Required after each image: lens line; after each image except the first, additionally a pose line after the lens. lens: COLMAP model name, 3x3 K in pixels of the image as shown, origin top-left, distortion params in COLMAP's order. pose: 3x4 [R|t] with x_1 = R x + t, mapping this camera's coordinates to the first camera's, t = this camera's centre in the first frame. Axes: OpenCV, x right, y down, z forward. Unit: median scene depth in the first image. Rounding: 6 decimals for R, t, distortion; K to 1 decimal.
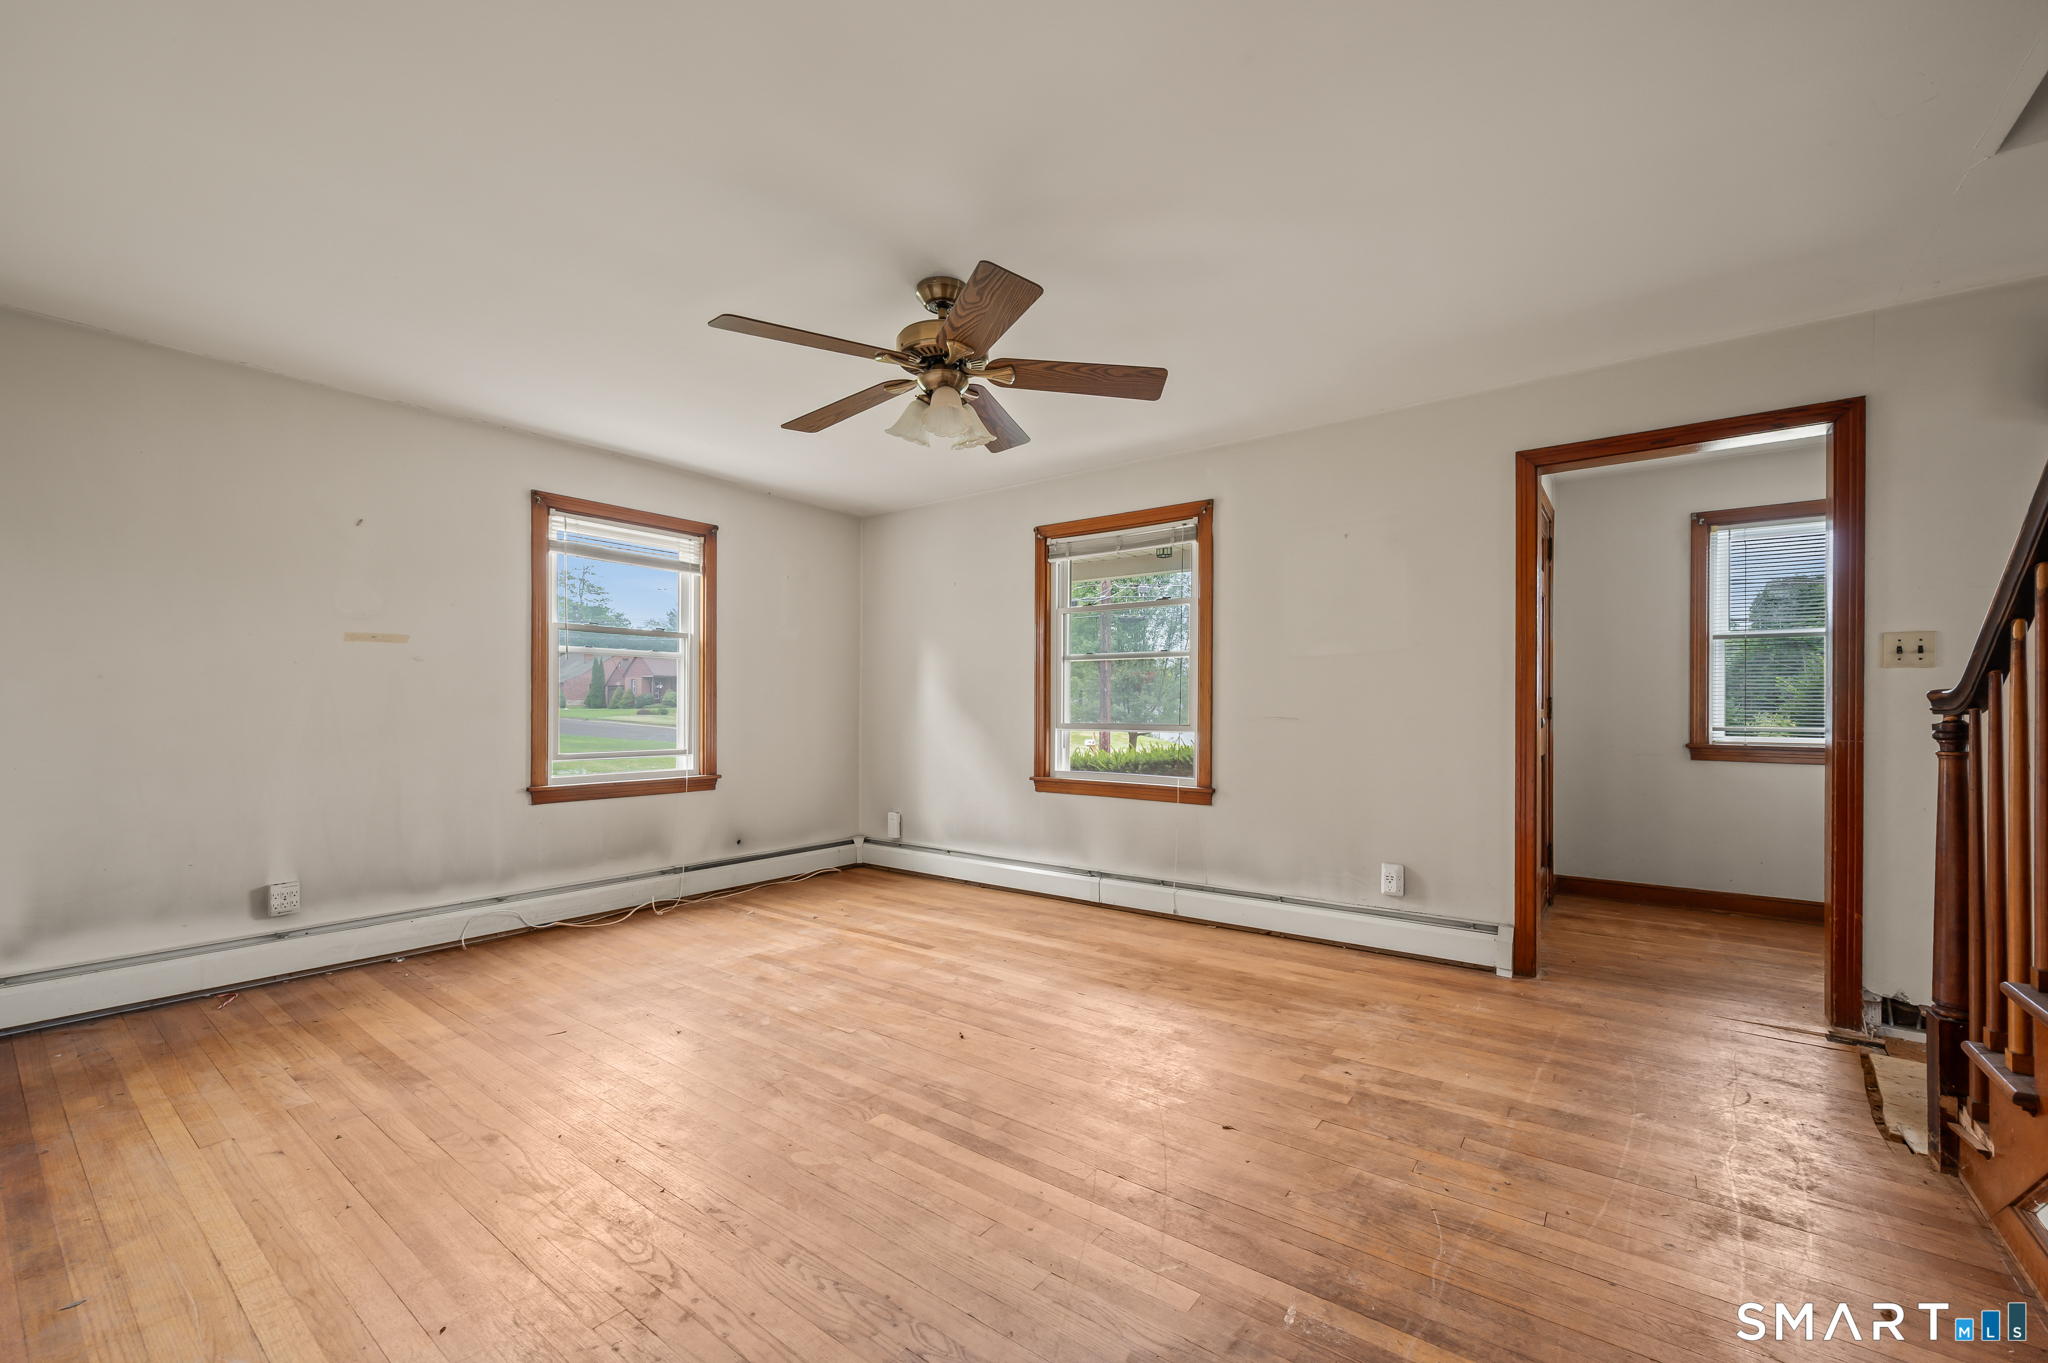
lens RADIAL K [[792.0, 0, 1029.6], [0, 792.0, 710.5], [0, 0, 1]] dist [0.000464, -0.000113]
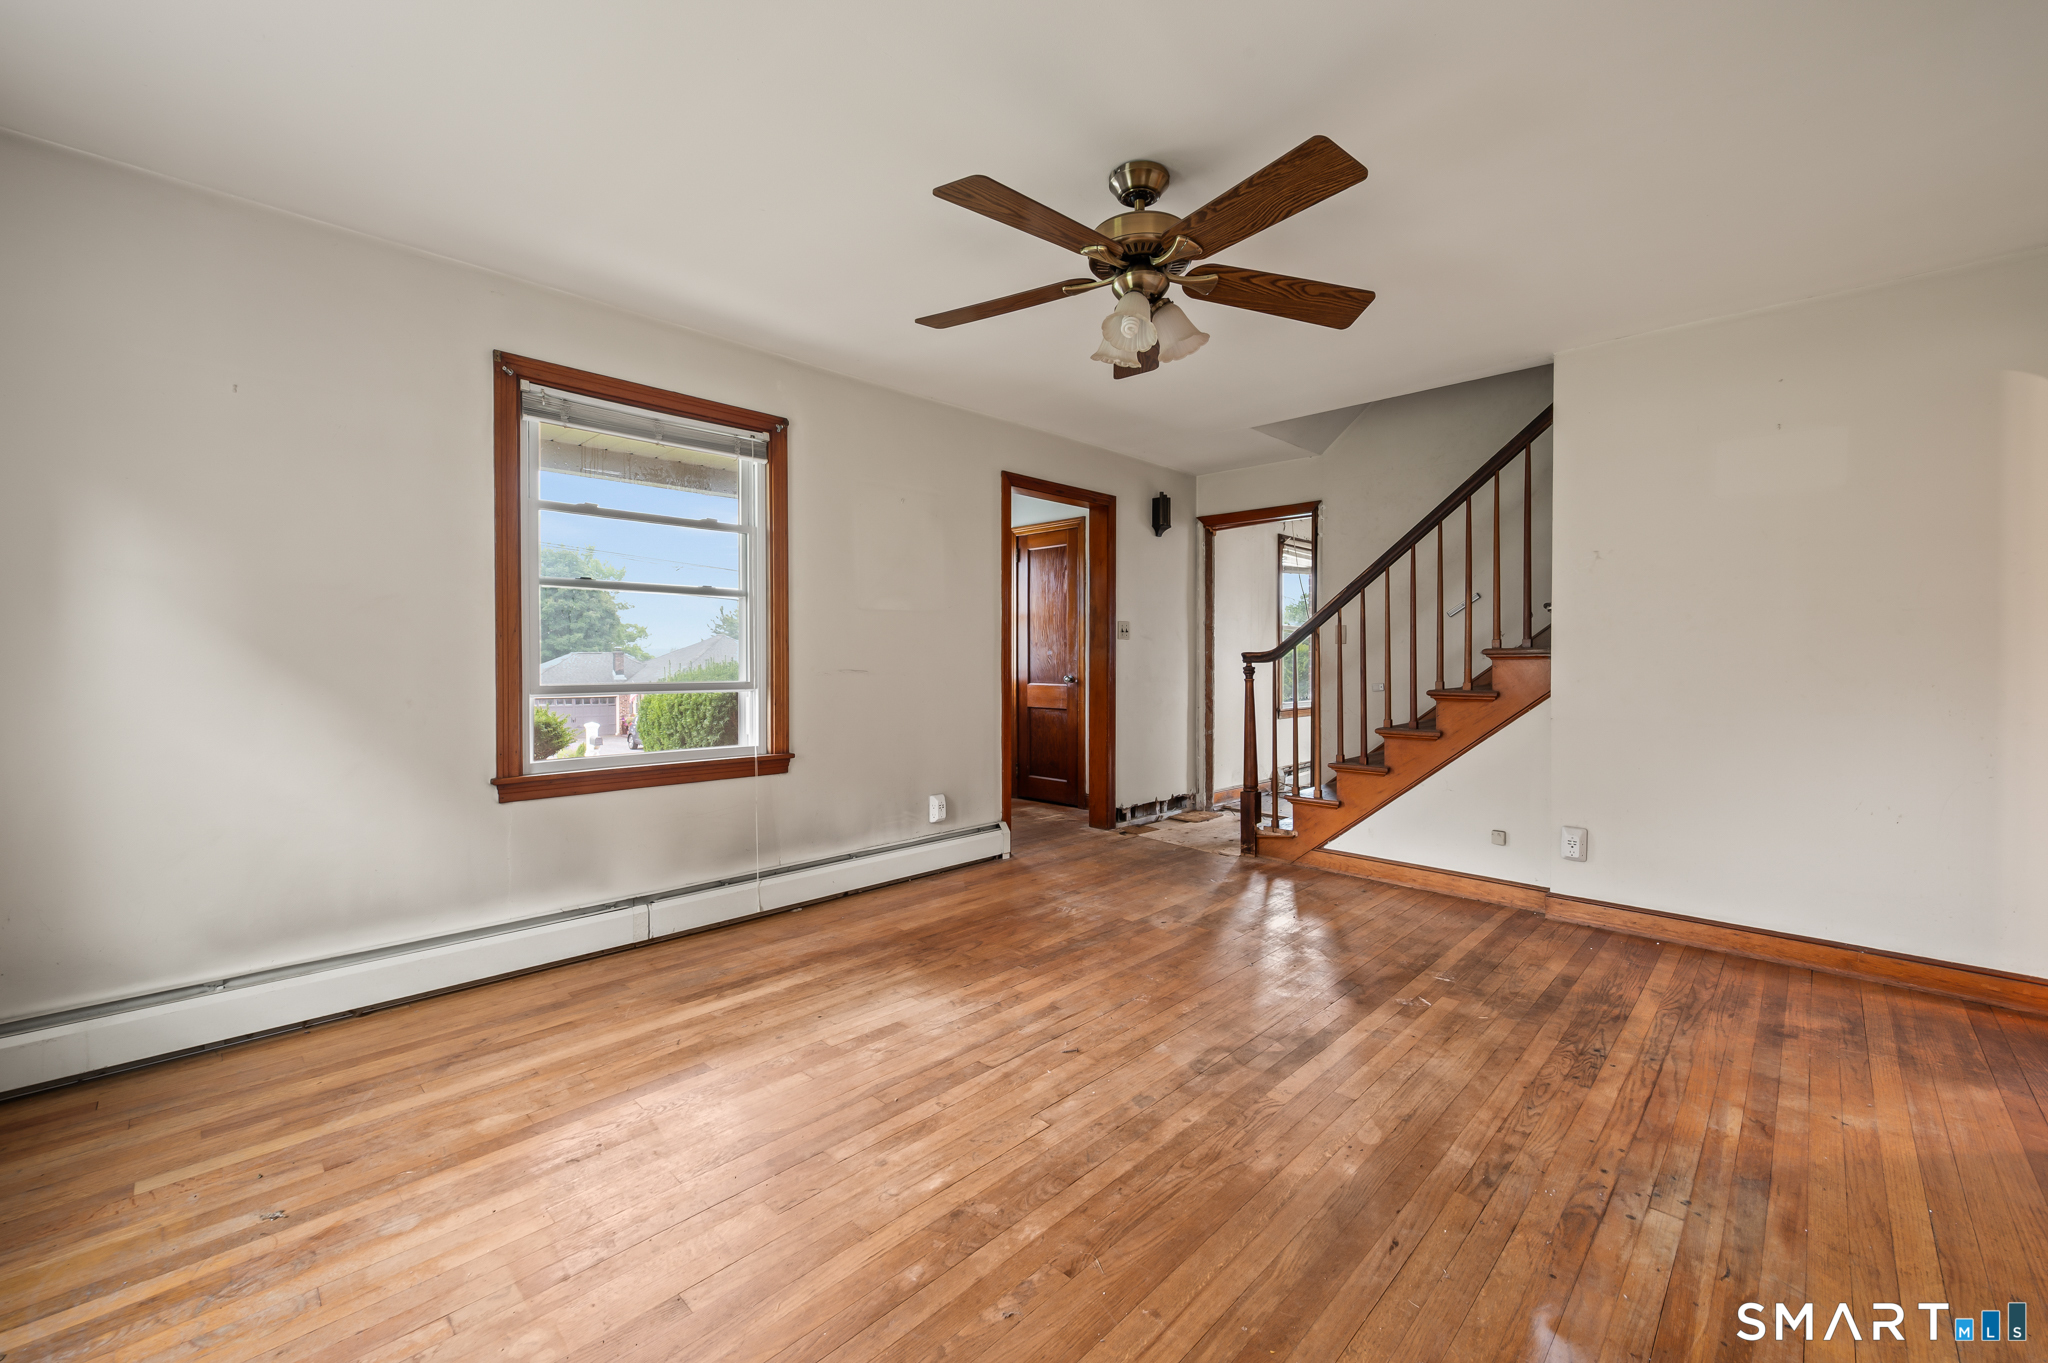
lens RADIAL K [[835.7, 0, 1028.6], [0, 835.7, 672.1], [0, 0, 1]] dist [-0.000772, -0.000220]
pose [[0.138690, -0.016846, 0.990193, -0.686016], [0.004424, 0.999856, 0.016390, -0.004534], [-0.990326, 0.002108, 0.138745, 0.656536]]
